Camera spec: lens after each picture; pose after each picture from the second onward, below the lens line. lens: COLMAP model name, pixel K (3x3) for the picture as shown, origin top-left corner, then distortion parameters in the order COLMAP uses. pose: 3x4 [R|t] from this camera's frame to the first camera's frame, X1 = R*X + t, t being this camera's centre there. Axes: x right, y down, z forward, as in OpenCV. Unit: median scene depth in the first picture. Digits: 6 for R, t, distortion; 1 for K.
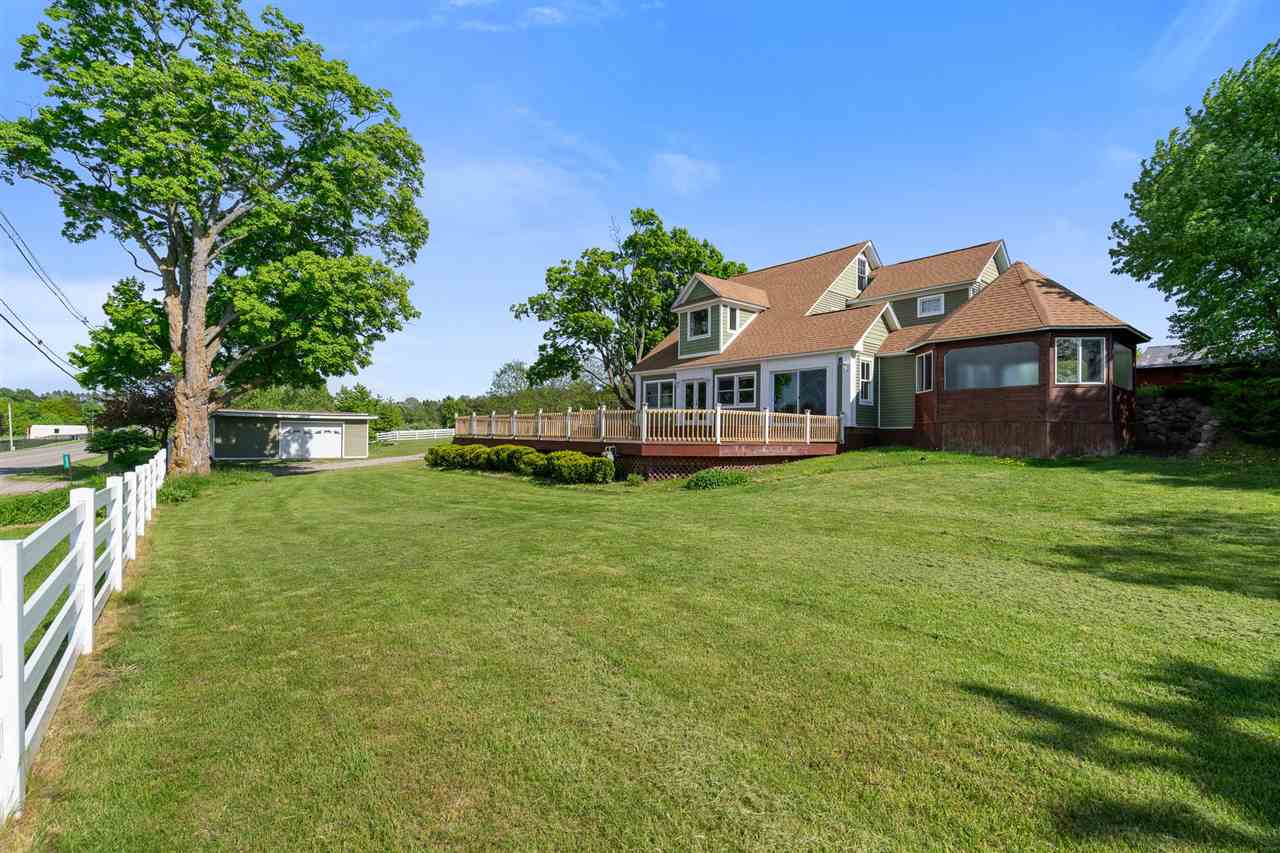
lens RADIAL K [[592.6, 0, 644.7], [0, 592.6, 432.4], [0, 0, 1]] dist [-0.002568, 0.002405]
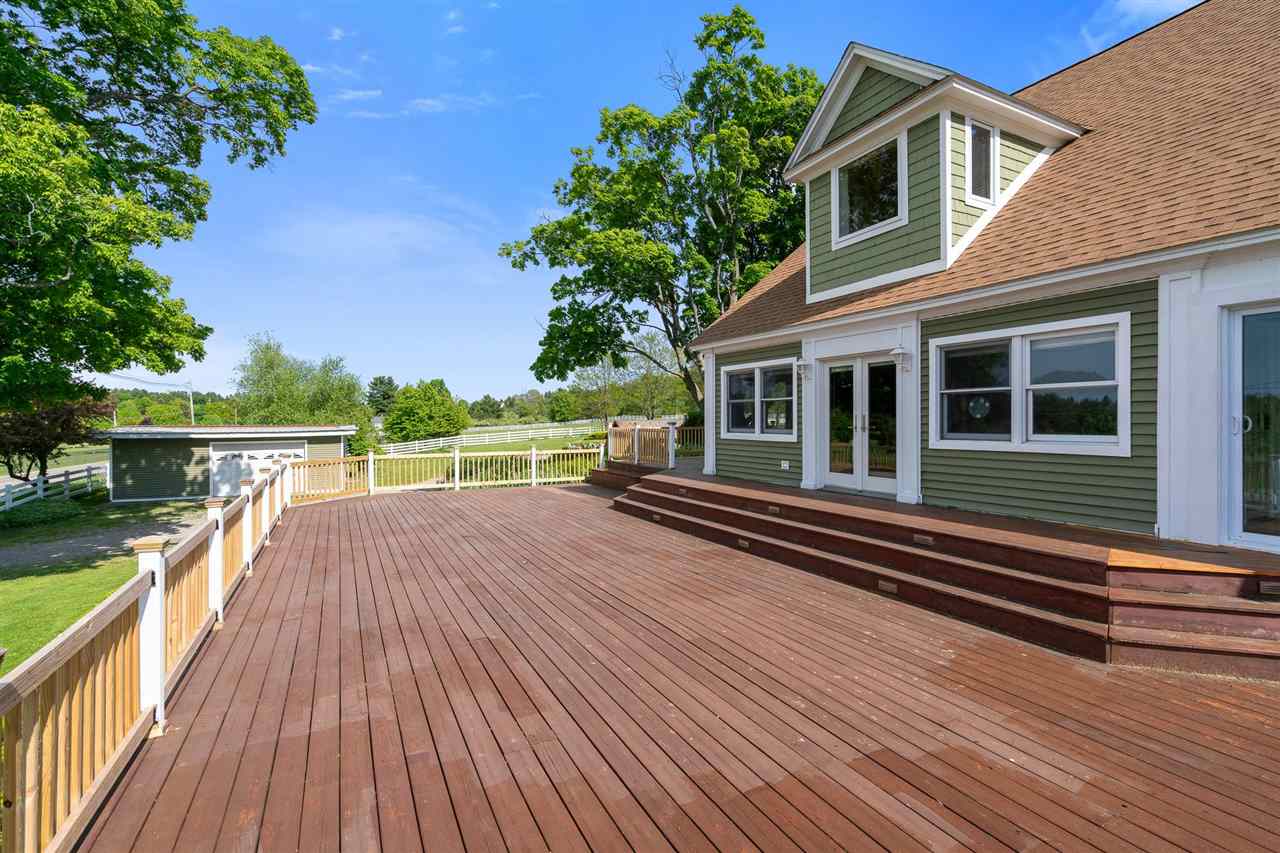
lens RADIAL K [[592.6, 0, 641.0], [0, 592.6, 421.4], [0, 0, 1]] dist [-0.002568, 0.002405]
pose [[0.976944, -0.016700, -0.212840, 0.032620], [0.017876, 0.999834, 0.003602, -0.052532], [0.212745, -0.007323, 0.977080, 0.607885]]
